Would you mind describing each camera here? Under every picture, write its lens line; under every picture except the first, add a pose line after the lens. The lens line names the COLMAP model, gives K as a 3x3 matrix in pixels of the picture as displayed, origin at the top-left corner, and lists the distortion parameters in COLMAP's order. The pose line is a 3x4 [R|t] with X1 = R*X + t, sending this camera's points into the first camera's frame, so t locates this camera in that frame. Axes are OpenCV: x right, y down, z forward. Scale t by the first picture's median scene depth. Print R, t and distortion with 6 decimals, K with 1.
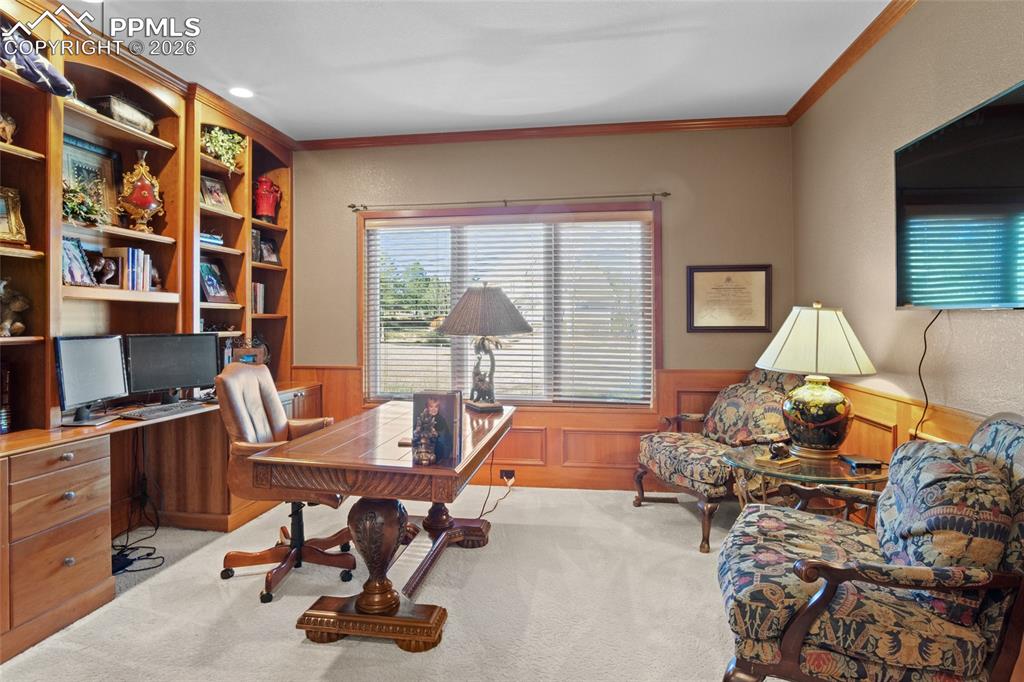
lens RADIAL K [[559.2, 0, 512.0], [0, 559.2, 325.9], [0, 0, 1]] dist [-0.027315, 0.001312]
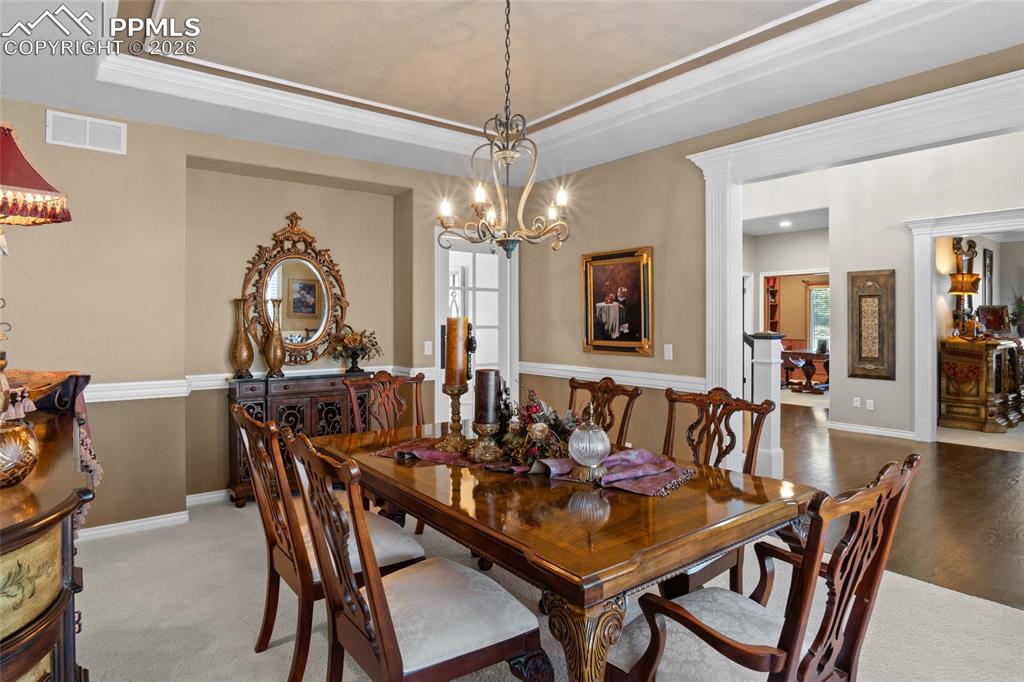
lens RADIAL K [[559.2, 0, 512.0], [0, 559.2, 325.9], [0, 0, 1]] dist [-0.027315, 0.001312]
pose [[0.729788, 0.003349, -0.683666, 0.536914], [0.000702, 0.999984, 0.005648, -0.008273], [0.683673, -0.004602, 0.729774, -1.975400]]
